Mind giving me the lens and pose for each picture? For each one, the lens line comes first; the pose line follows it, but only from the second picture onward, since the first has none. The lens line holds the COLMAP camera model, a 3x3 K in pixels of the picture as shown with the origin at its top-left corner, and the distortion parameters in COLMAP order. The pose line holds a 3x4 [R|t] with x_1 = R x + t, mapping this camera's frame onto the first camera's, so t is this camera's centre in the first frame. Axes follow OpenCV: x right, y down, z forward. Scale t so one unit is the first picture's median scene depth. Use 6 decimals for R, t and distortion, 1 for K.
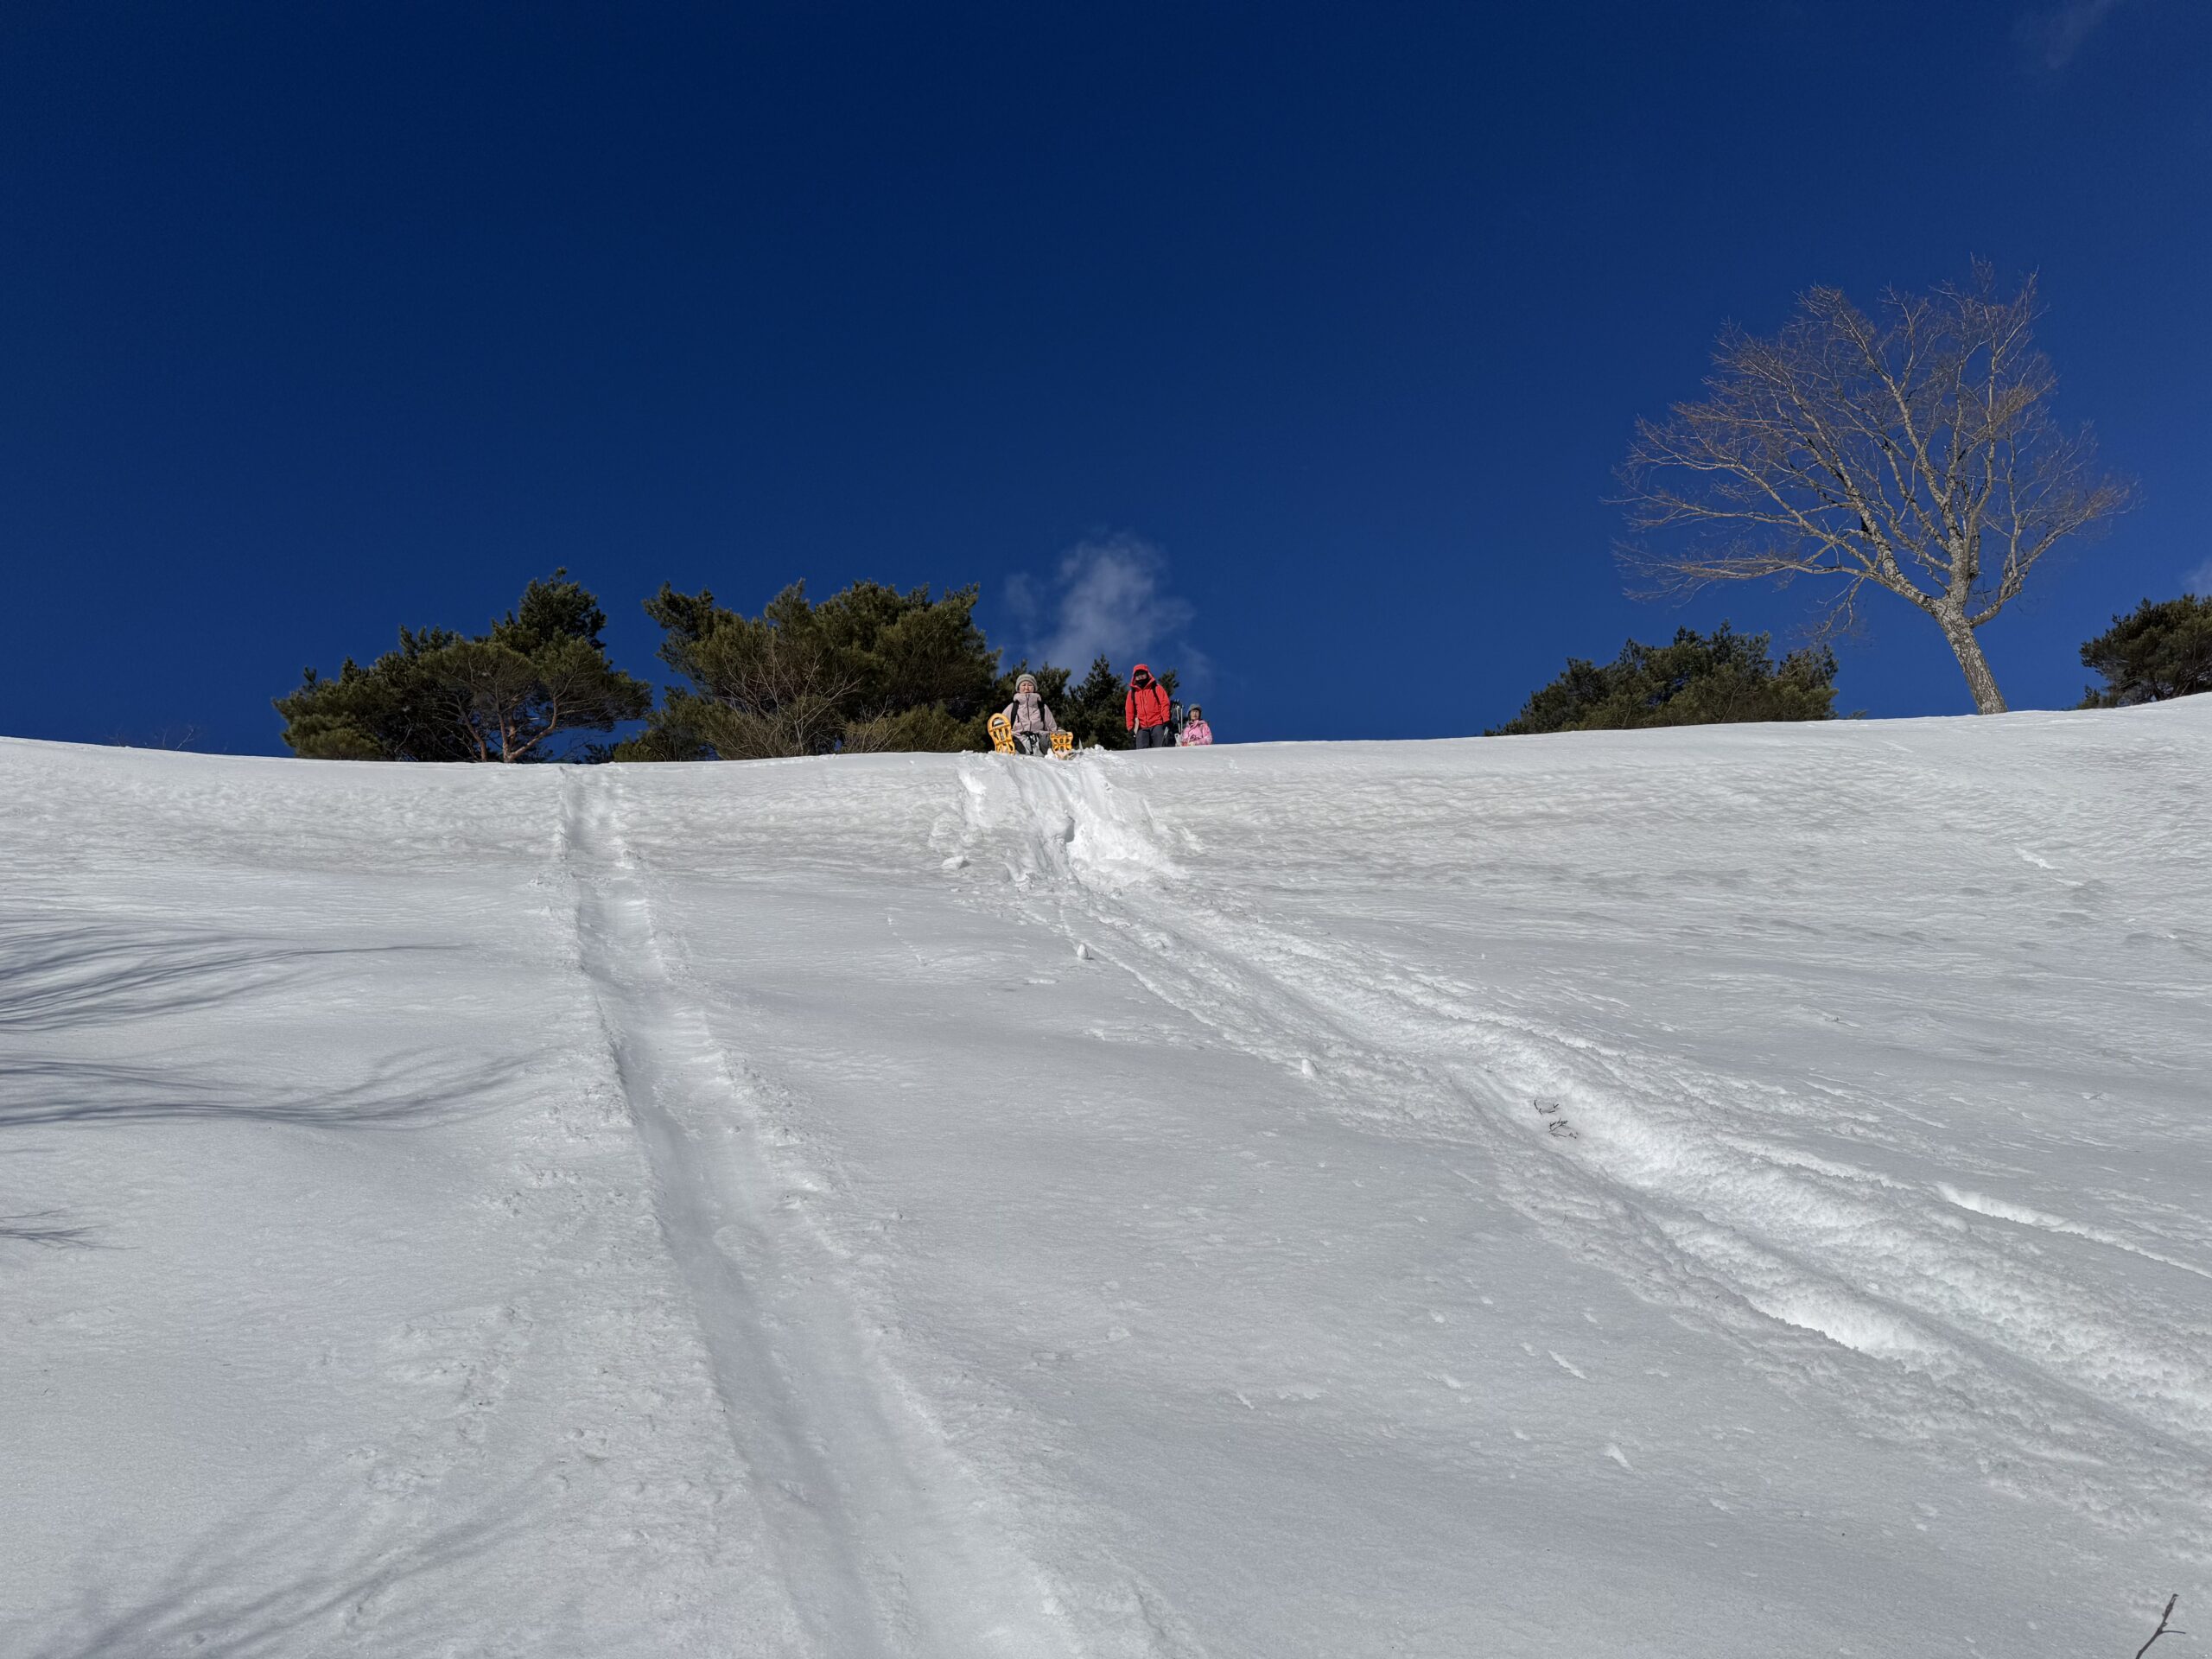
lens RADIAL K [[1553.7, 0, 1184.7], [0, 1553.7, 828.6], [0, 0, 1]] dist [0.116212, -0.122250]
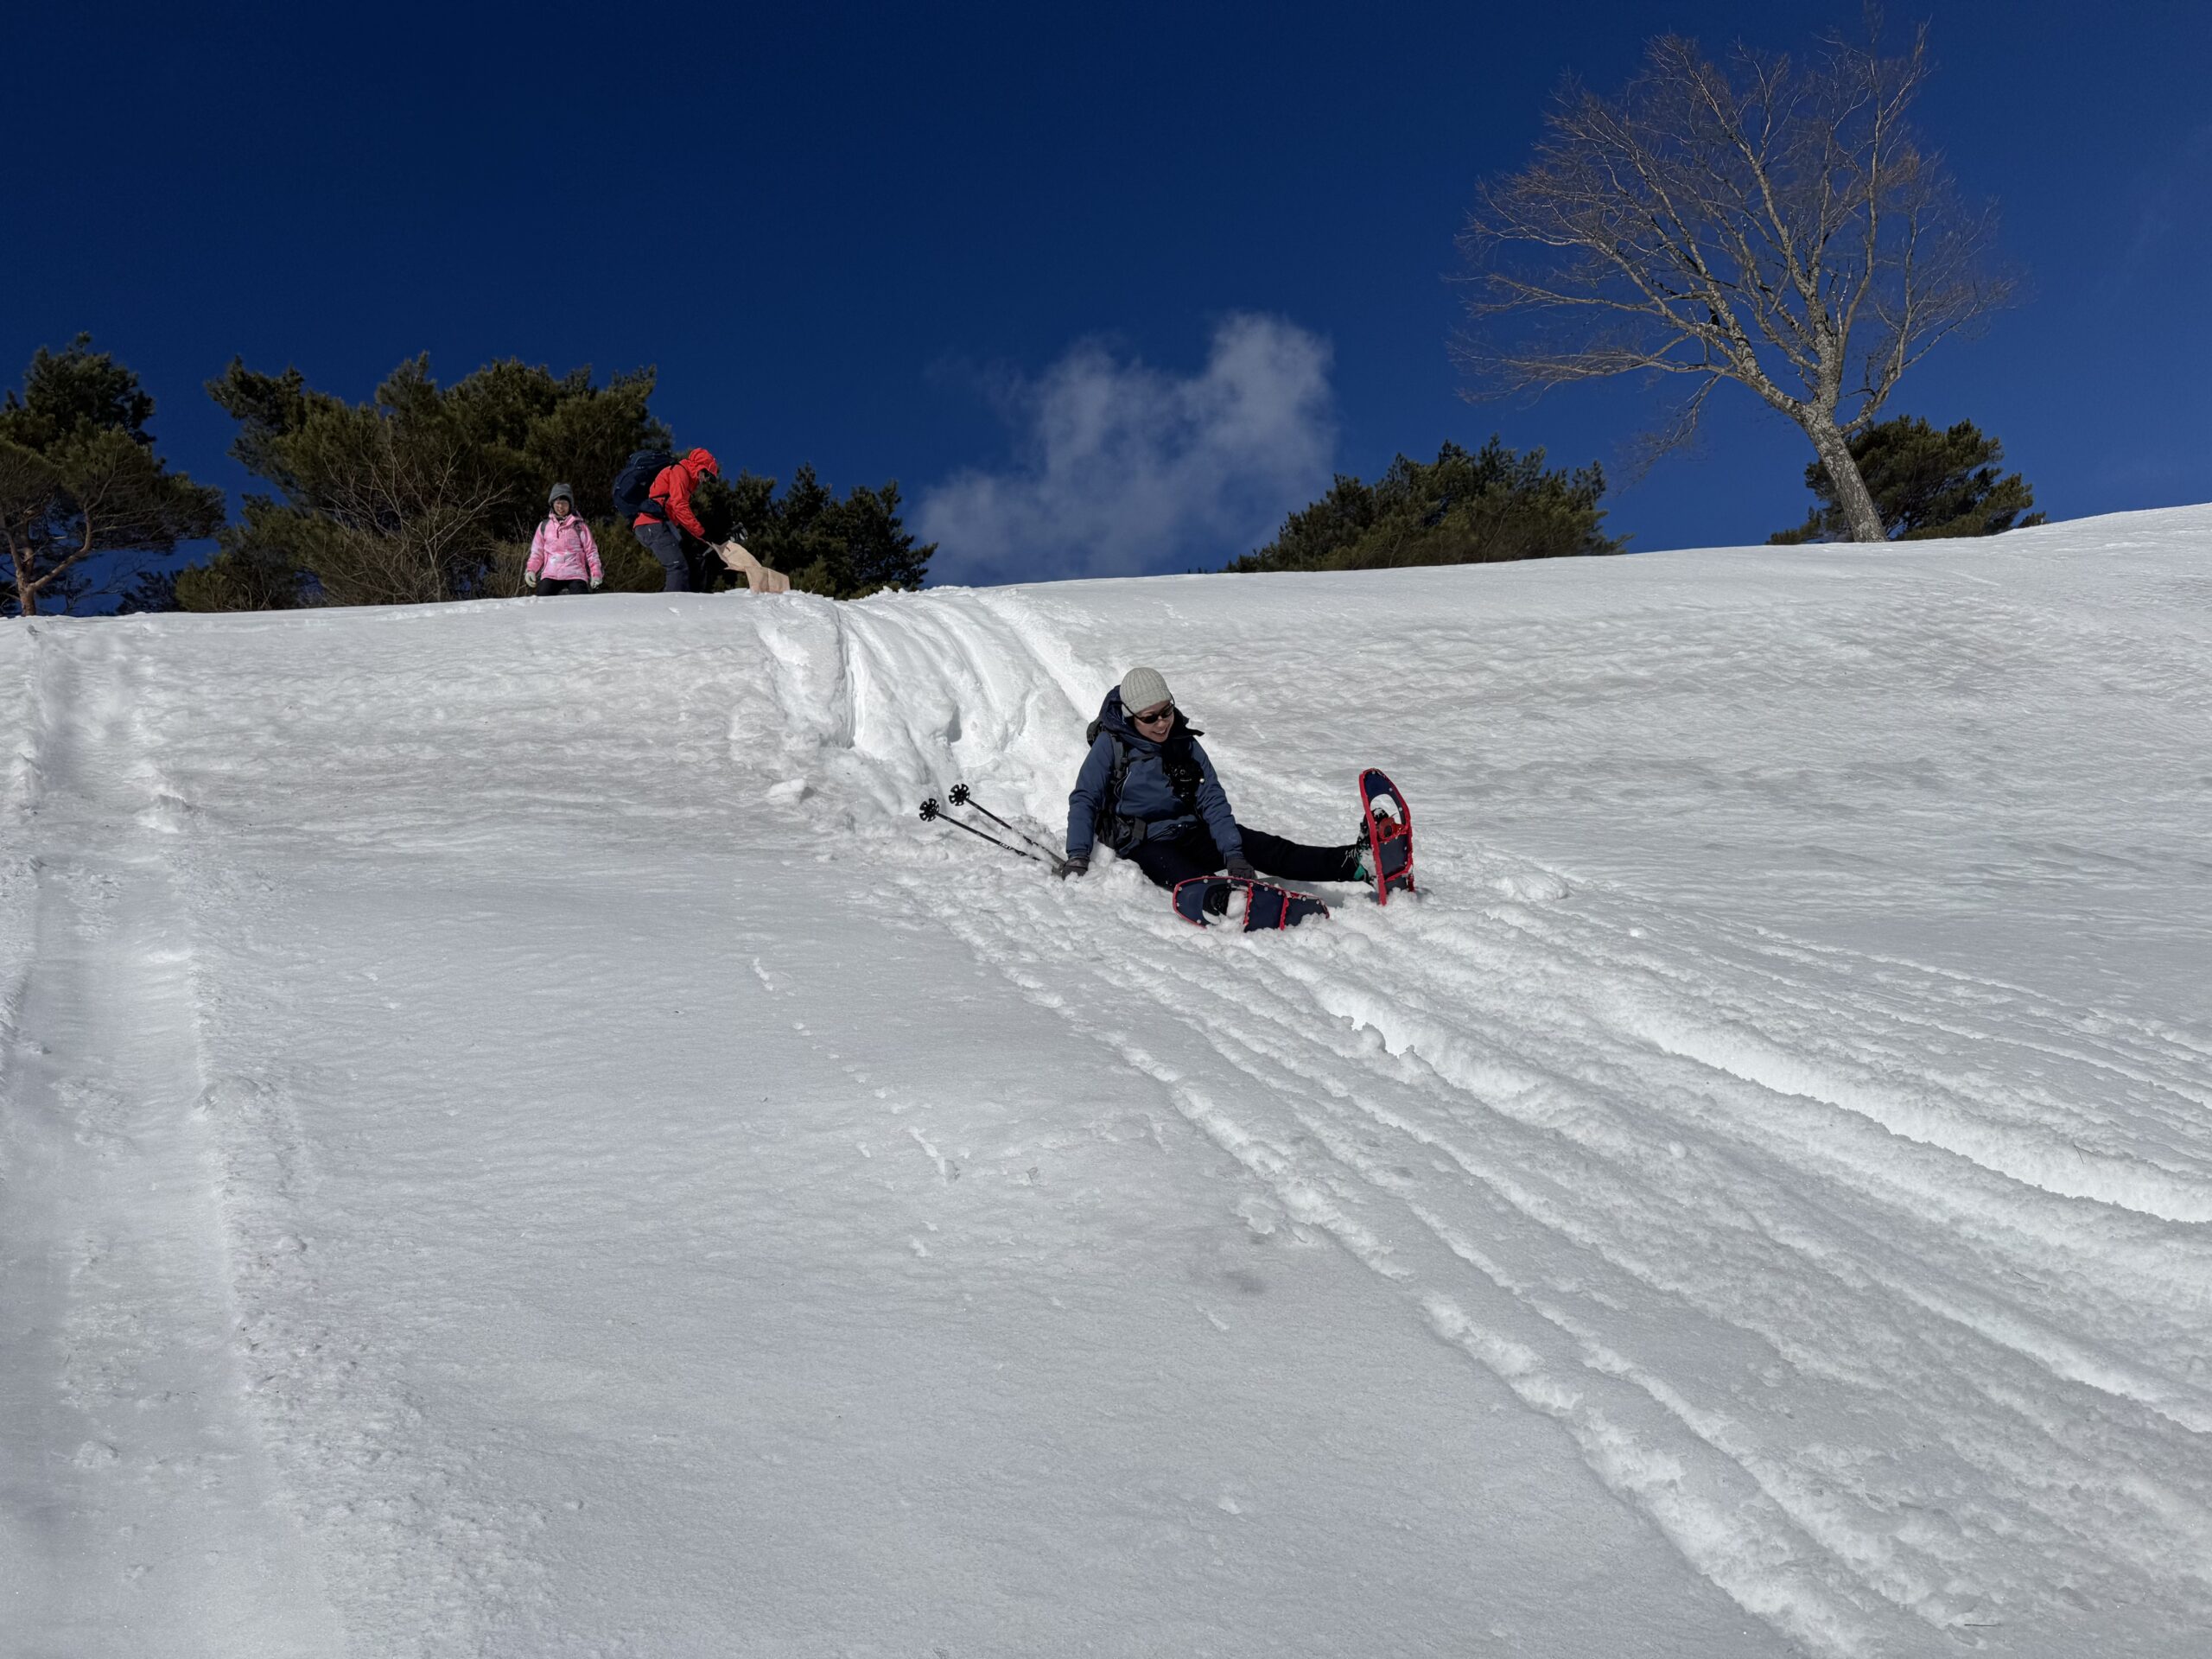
lens RADIAL K [[1557.5, 0, 1158.0], [0, 1557.5, 834.0], [0, 0, 1]] dist [0.070148, -0.093840]
pose [[0.981051, -0.034088, 0.190725, -0.104874], [0.011847, 0.993113, 0.116558, -0.024224], [-0.193385, -0.112090, 0.974699, 0.341785]]
